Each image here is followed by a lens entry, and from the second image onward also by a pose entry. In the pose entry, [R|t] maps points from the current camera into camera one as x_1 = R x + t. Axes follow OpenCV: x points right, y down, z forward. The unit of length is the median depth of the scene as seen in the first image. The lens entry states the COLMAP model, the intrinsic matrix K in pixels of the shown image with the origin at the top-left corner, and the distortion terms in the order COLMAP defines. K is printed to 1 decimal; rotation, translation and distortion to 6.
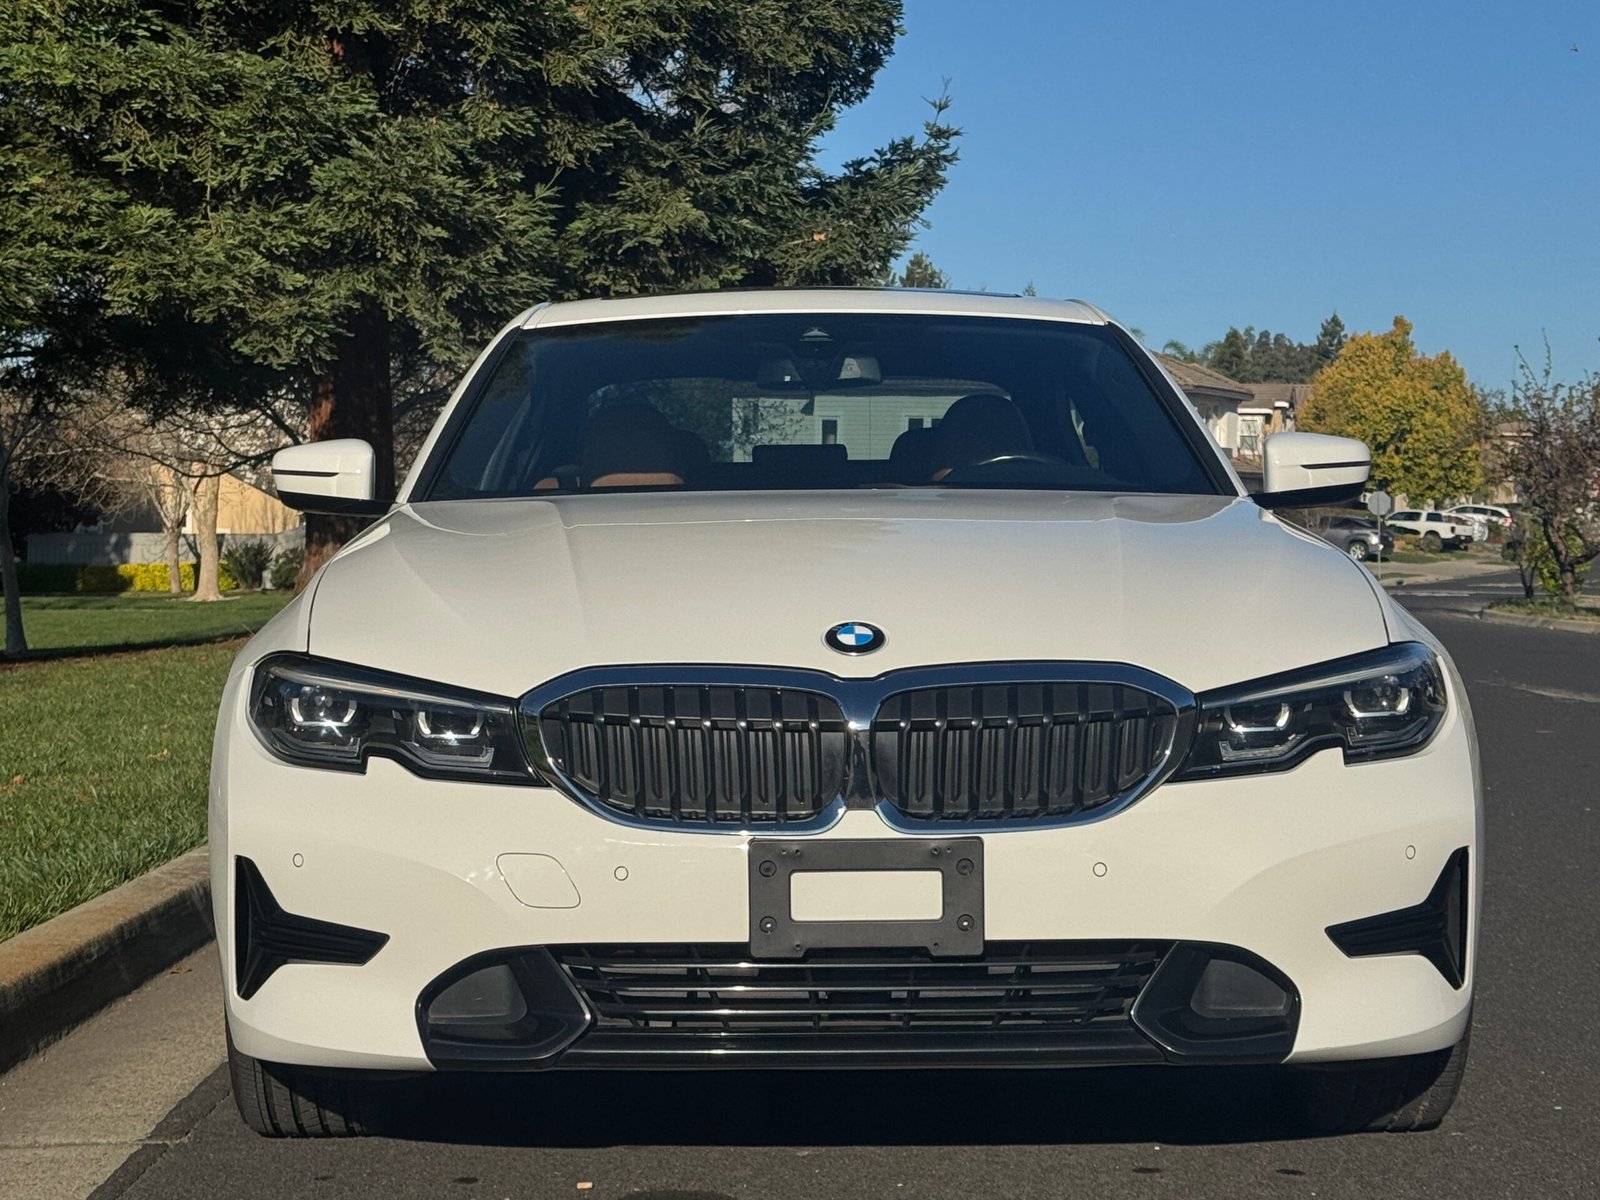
lens RADIAL K [[3213.8, 0, 803.1], [0, 3213.8, 608.4], [0, 0, 1]] dist [0.134188, 0.000000]
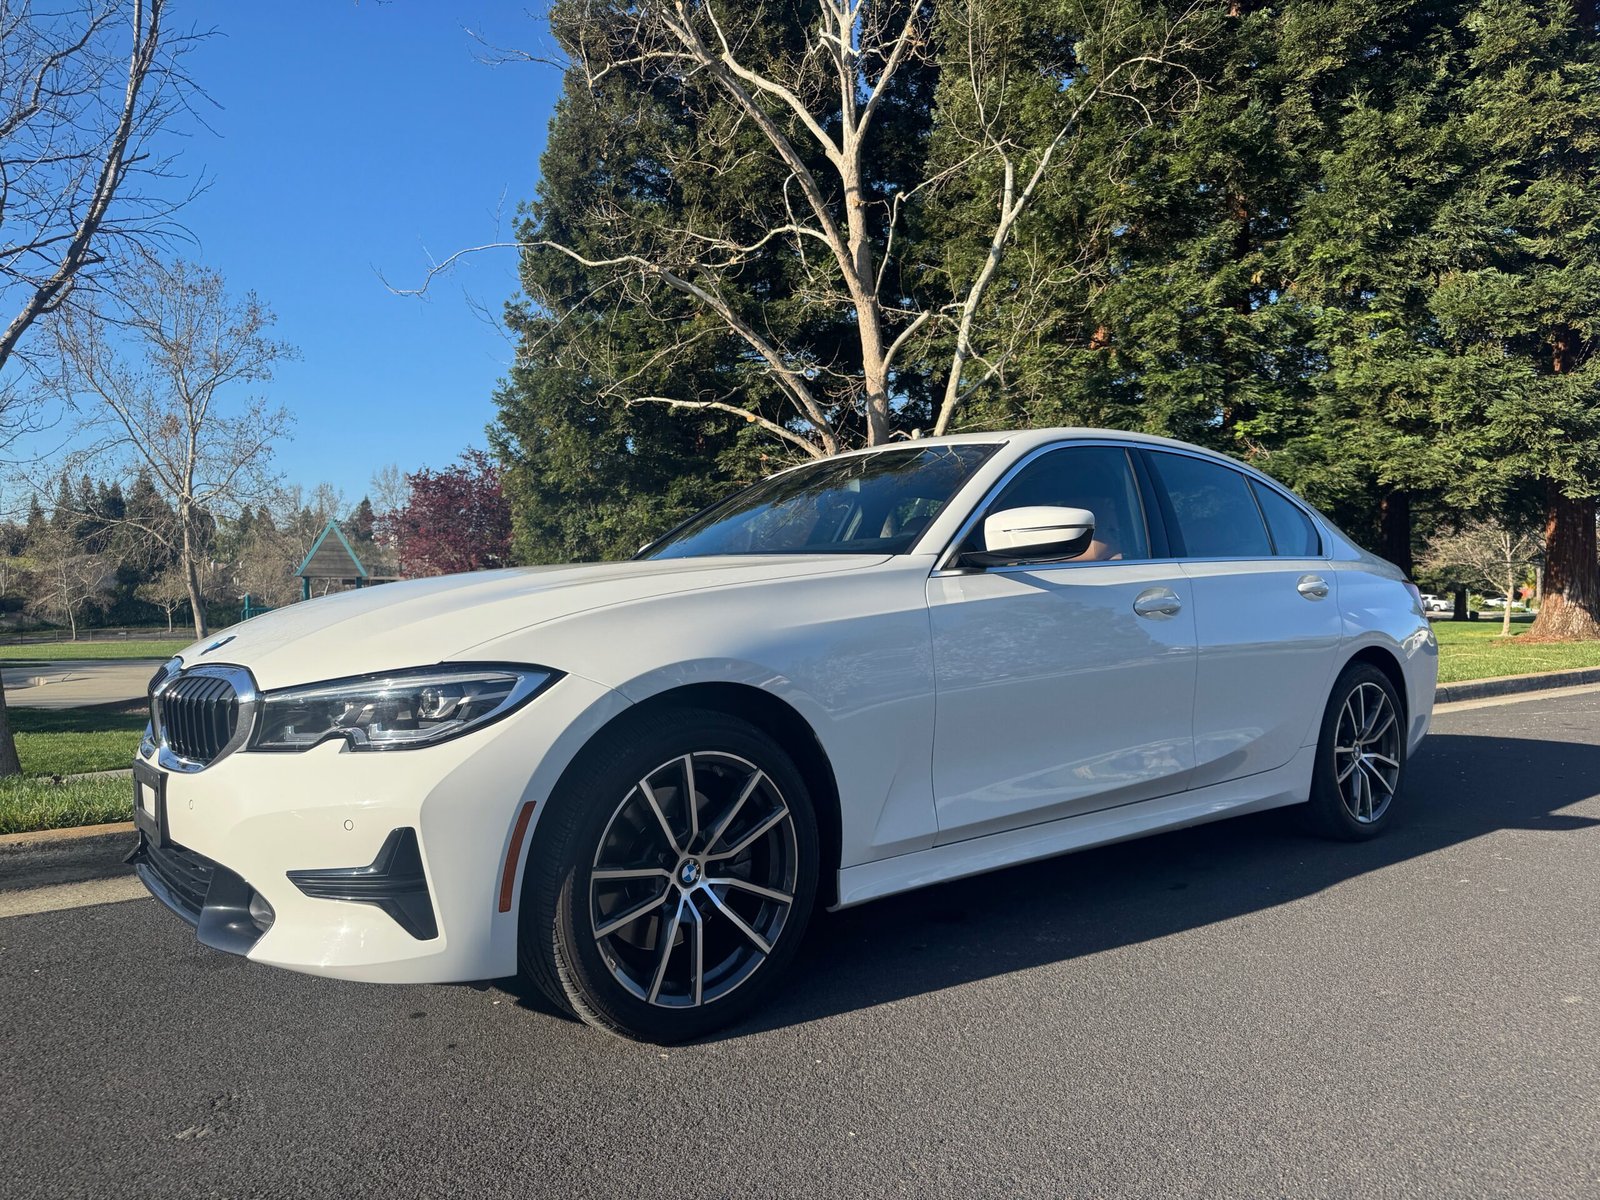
lens RADIAL K [[1148.3, 0, 801.7], [0, 1148.3, 634.6], [0, 0, 1]] dist [0.057186, -0.084302]
pose [[0.598506, 0.021898, -0.800819, 0.173009], [-0.012235, 0.999760, 0.018193, -0.002843], [0.801025, -0.001090, 0.598630, 0.226189]]
